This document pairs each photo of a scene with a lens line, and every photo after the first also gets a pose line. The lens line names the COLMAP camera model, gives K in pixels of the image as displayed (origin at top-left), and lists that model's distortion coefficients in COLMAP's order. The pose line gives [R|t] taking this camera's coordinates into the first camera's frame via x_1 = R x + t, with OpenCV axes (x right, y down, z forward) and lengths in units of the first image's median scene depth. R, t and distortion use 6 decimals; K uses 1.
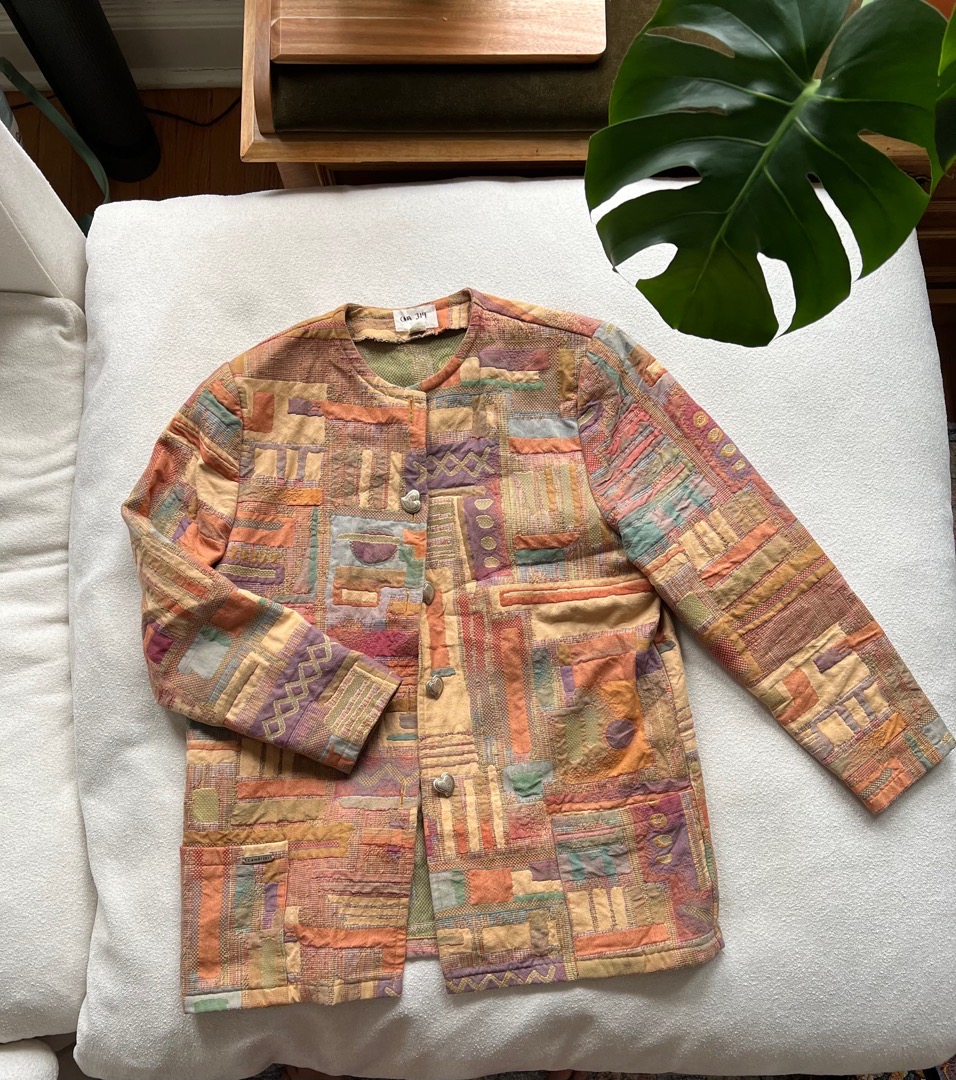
lens RADIAL K [[949.9, 0, 467.5], [0, 949.9, 647.3], [0, 0, 1]] dist [0.010581, -0.008332]
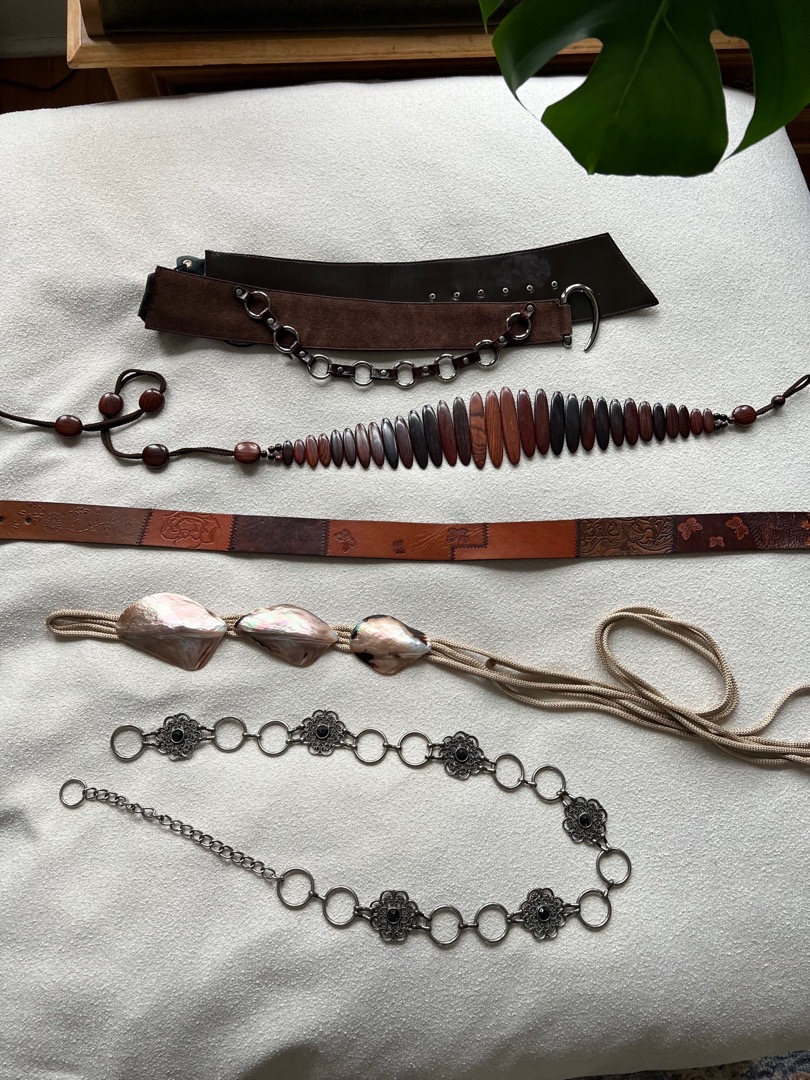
lens RADIAL K [[817.1, 0, 405.0], [0, 817.1, 540.0], [0, 0, 1]] dist [0.043612, -0.065204]
pose [[0.993439, -0.068615, 0.091494, -0.022527], [0.075882, 0.994024, -0.078468, 0.021830], [-0.085563, 0.084896, 0.992709, 0.238834]]
